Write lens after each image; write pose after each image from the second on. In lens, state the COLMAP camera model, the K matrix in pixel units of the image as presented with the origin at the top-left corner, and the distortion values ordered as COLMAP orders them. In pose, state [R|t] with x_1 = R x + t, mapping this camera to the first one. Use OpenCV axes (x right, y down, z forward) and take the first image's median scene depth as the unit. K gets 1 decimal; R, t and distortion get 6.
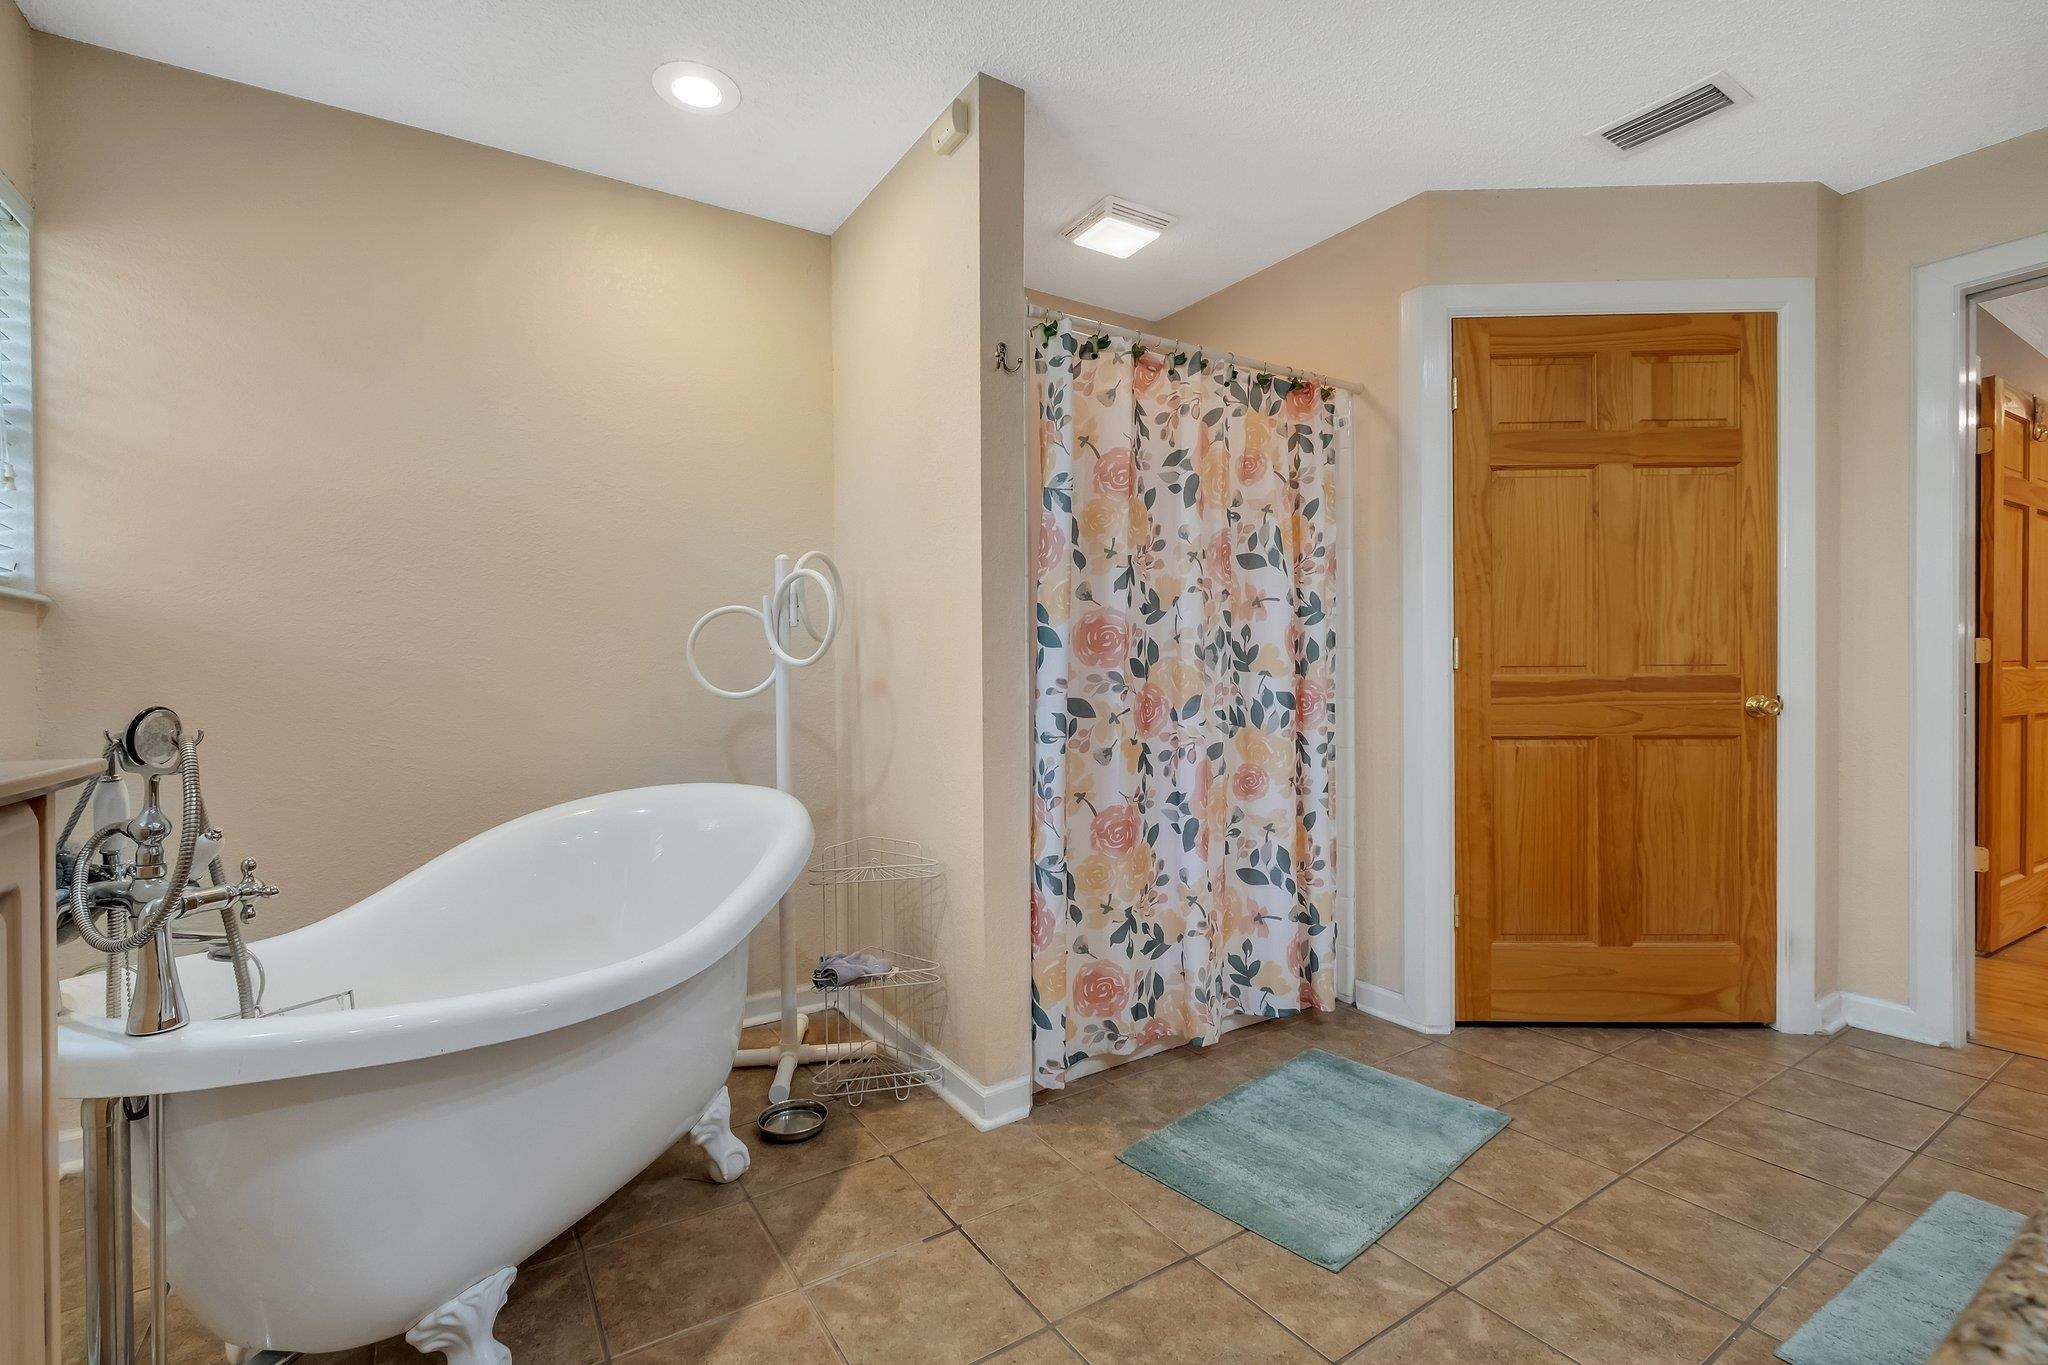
lens RADIAL K [[902.3, 0, 1017.4], [0, 902.3, 682.4], [0, 0, 1]] dist [-0.009055, 0.001776]
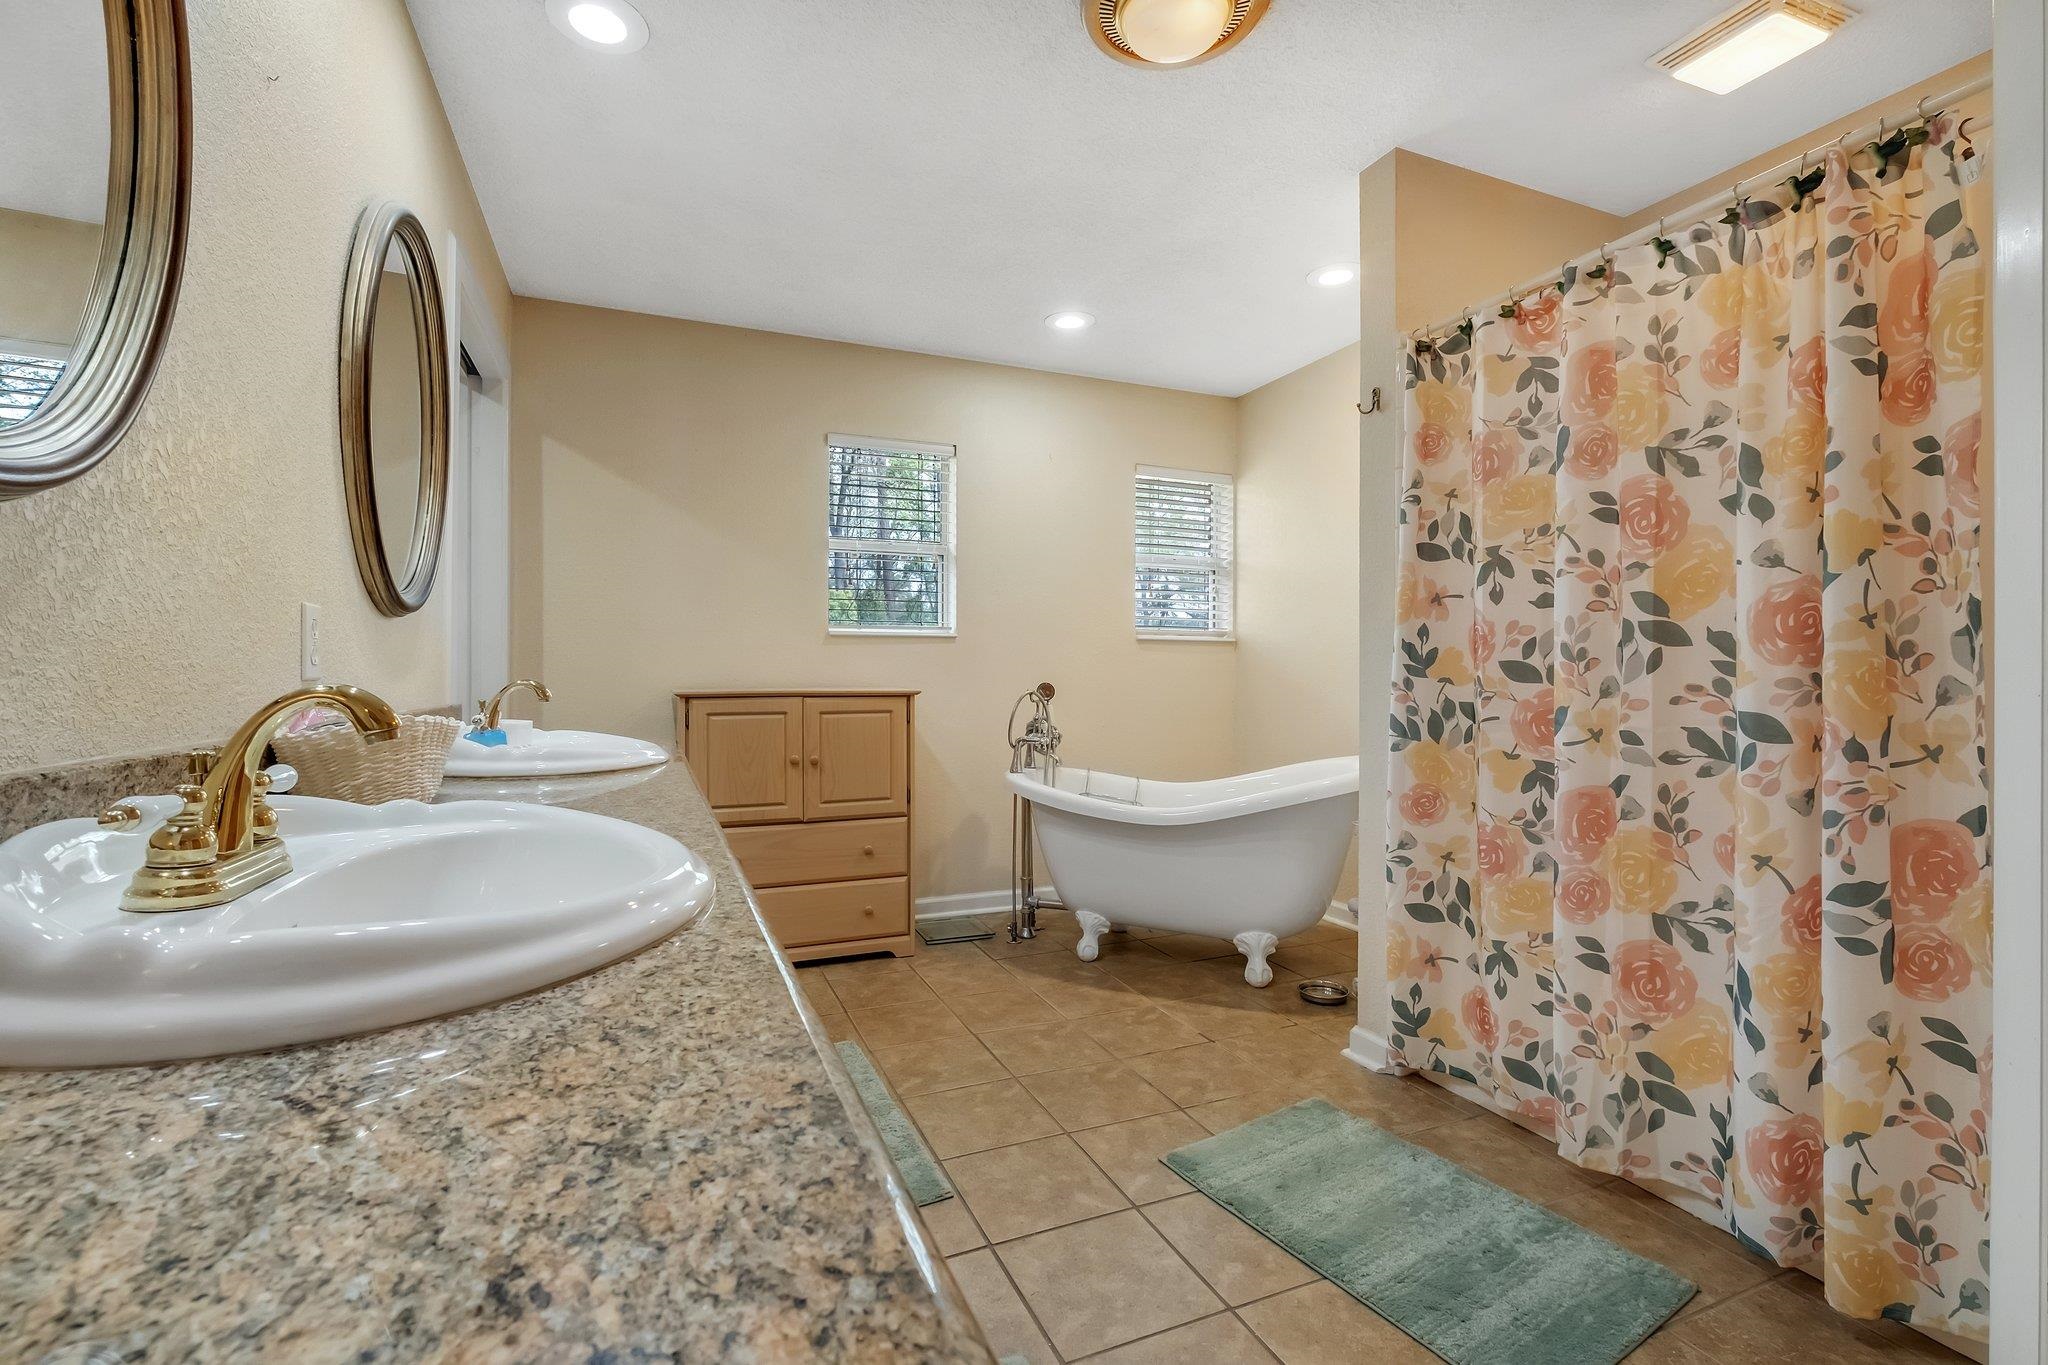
lens RADIAL K [[902.3, 0, 1022.1], [0, 902.3, 673.0], [0, 0, 1]] dist [-0.009055, 0.001776]
pose [[-0.166943, 0.007811, -0.985936, 1.214601], [-0.008739, 0.999918, 0.009402, -0.021519], [0.985928, 0.010186, -0.166861, 0.763983]]
